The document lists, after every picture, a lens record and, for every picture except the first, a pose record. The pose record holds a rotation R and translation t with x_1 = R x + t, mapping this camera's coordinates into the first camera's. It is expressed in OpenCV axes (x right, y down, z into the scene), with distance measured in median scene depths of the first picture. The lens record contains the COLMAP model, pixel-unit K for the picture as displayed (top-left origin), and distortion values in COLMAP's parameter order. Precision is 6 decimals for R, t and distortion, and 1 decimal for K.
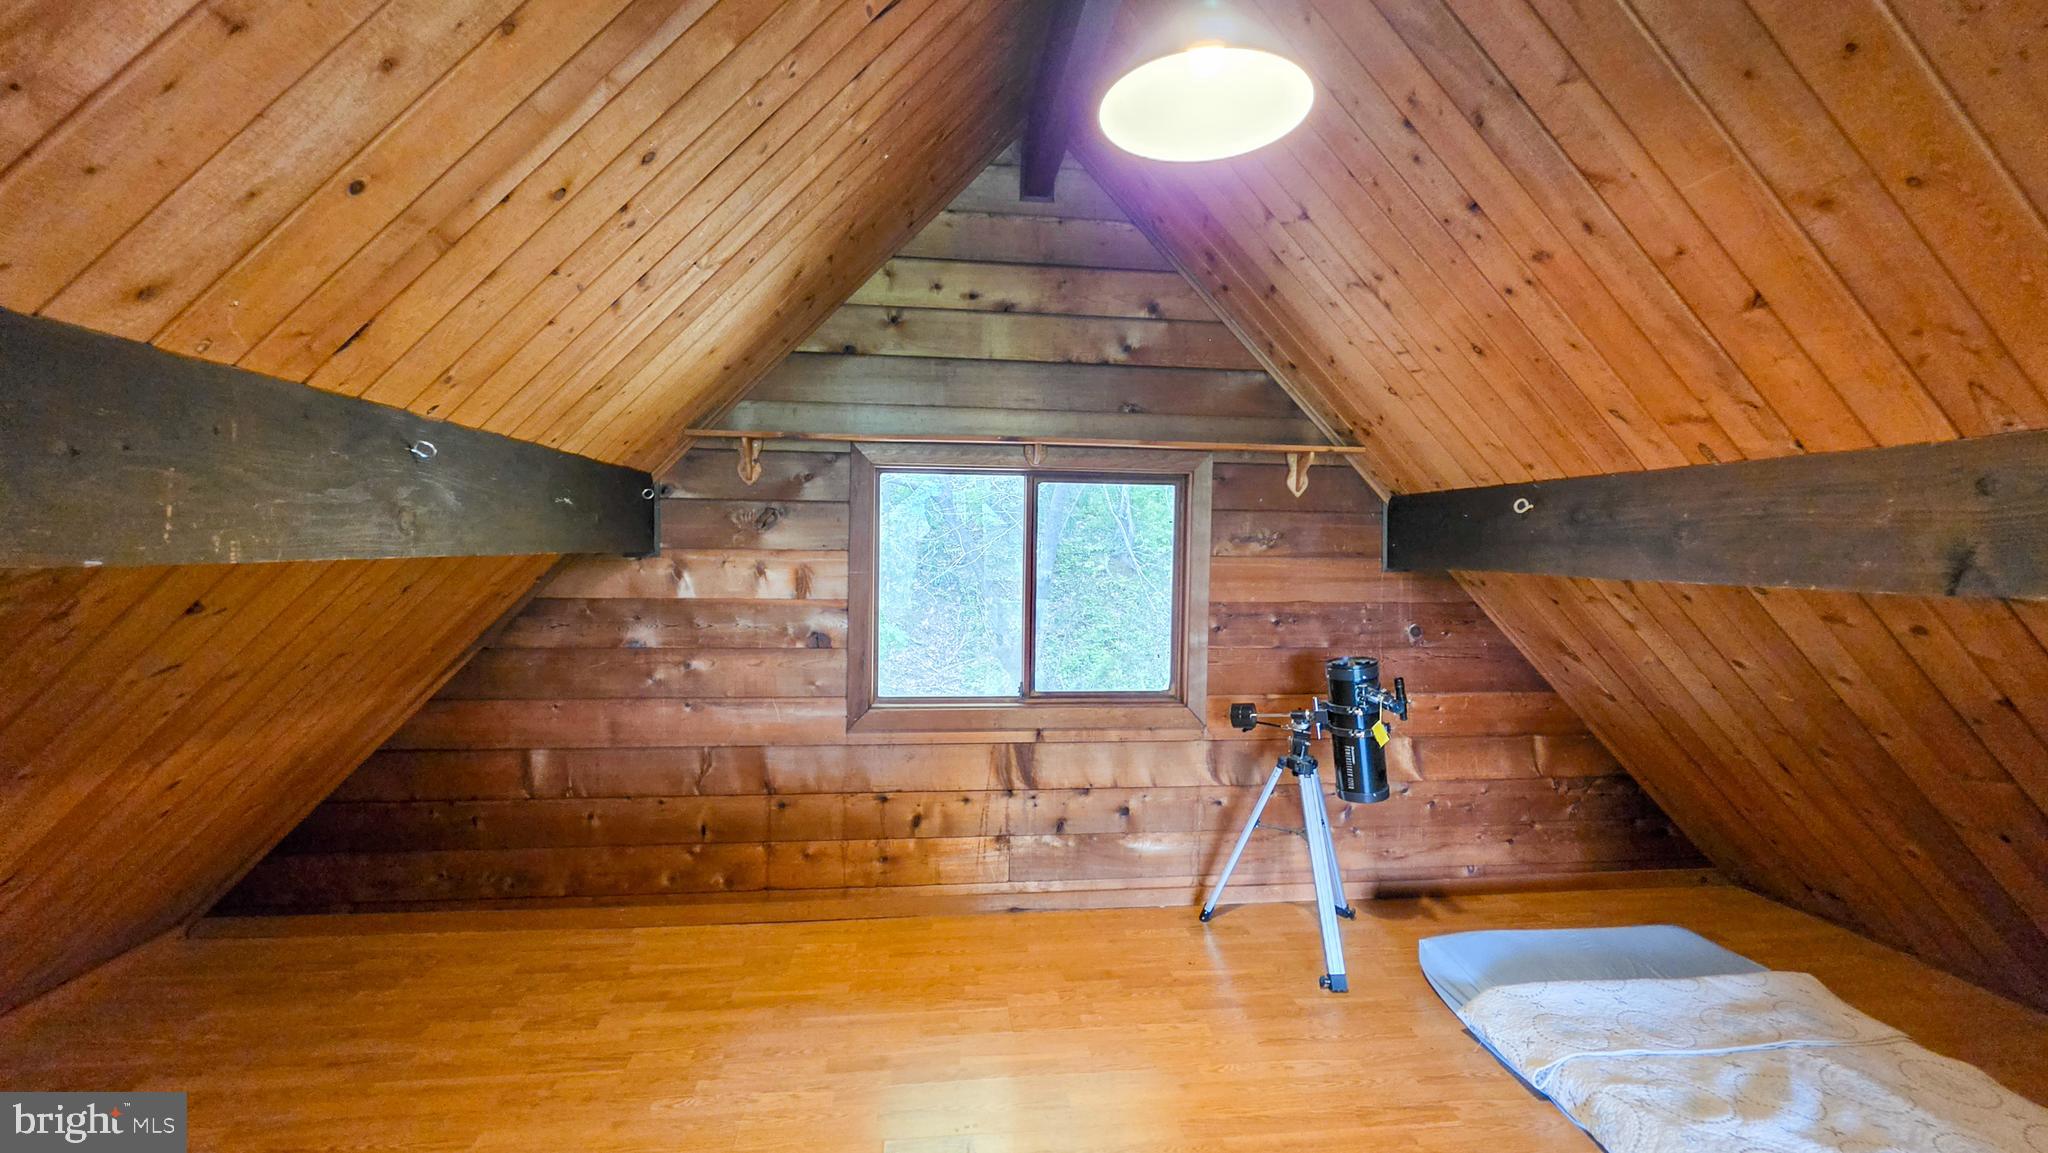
lens RADIAL K [[828.5, 0, 1023.3], [0, 828.5, 579.5], [0, 0, 1]] dist [-0.003606, 0.001478]
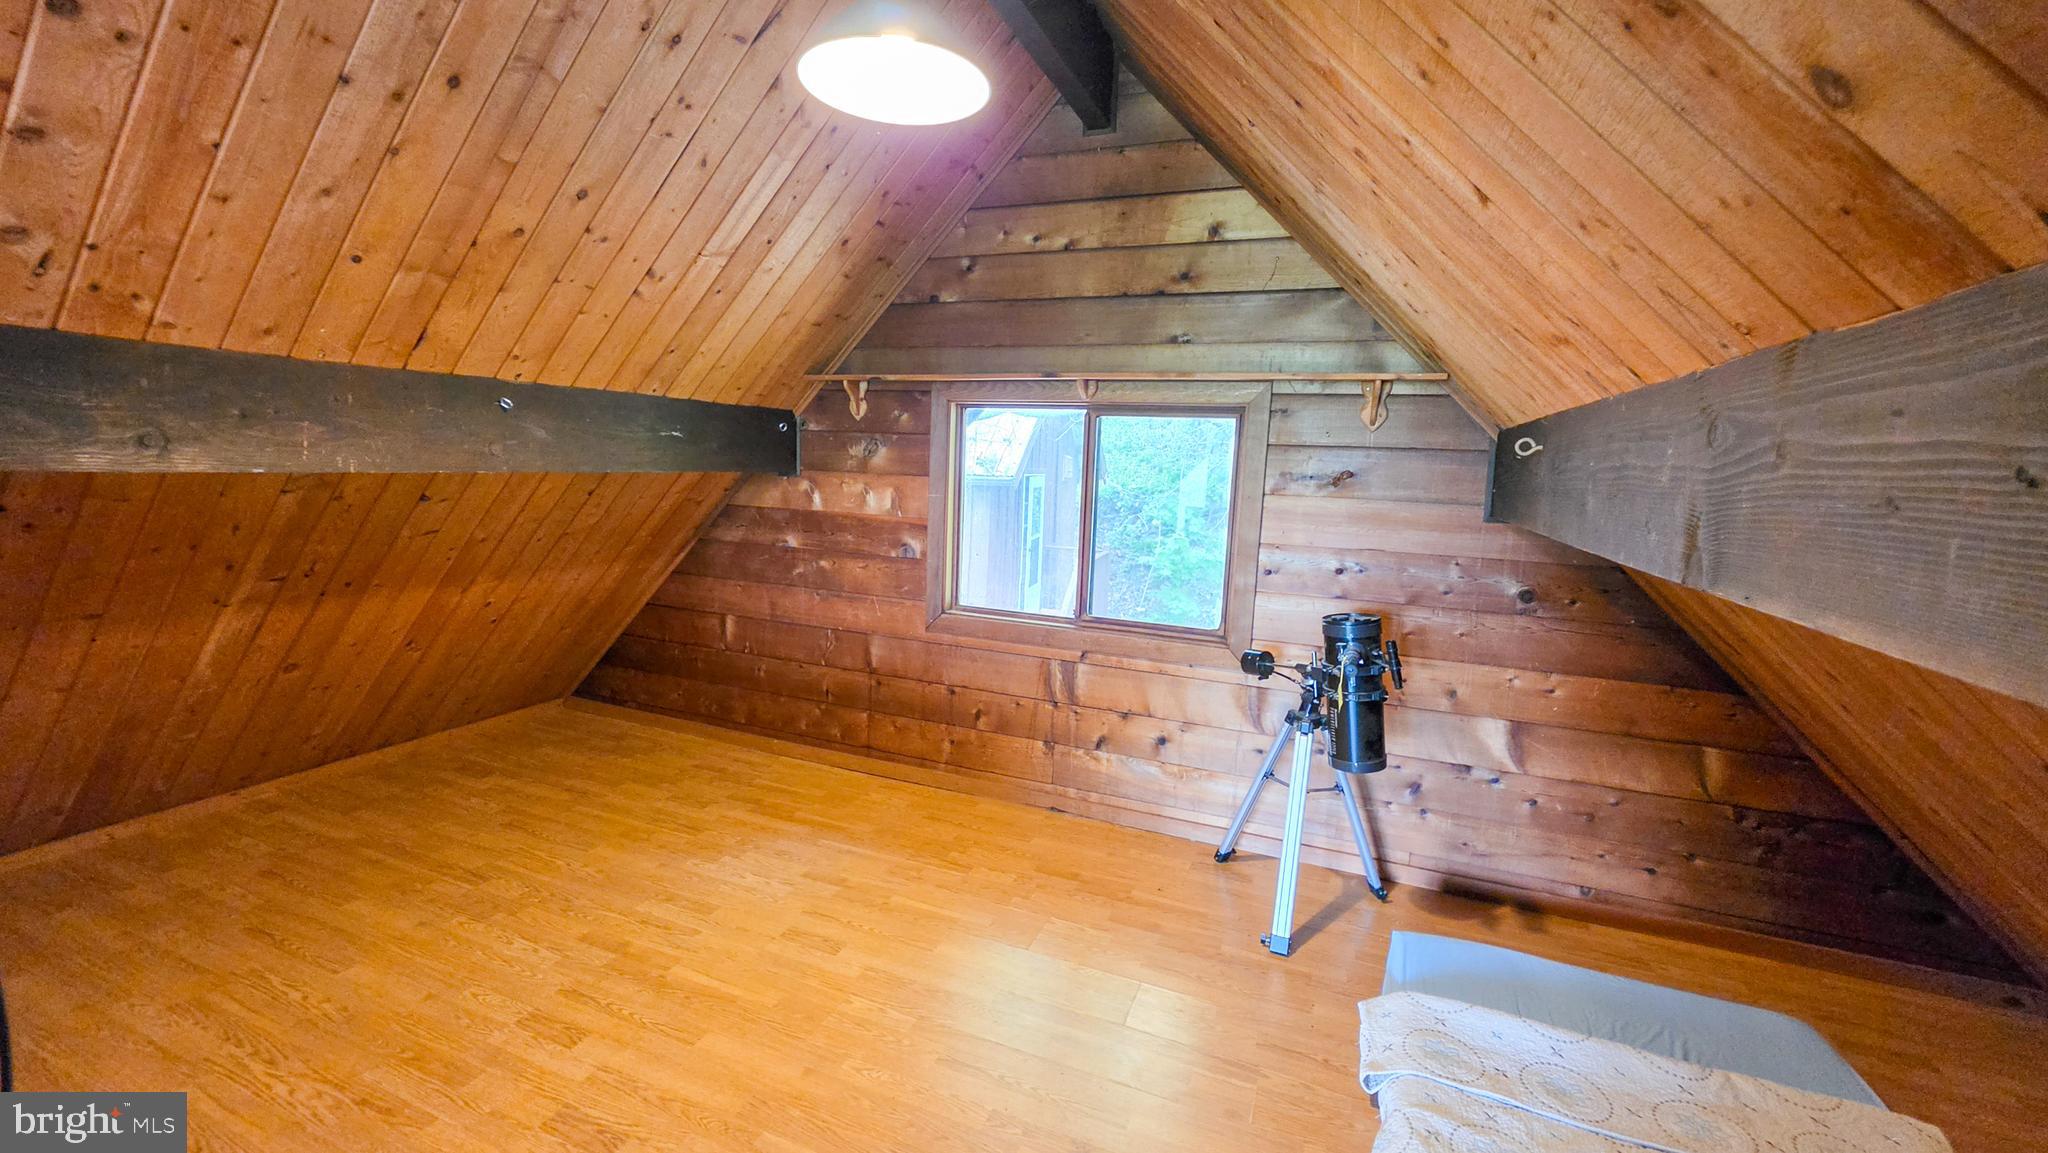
lens RADIAL K [[828.5, 0, 1013.9], [0, 828.5, 579.6], [0, 0, 1]] dist [-0.003606, 0.001478]
pose [[0.874213, 0.090786, -0.476979, 0.458967], [-0.047630, 0.993661, 0.101831, -0.015068], [0.483200, -0.066303, 0.872996, 0.033951]]
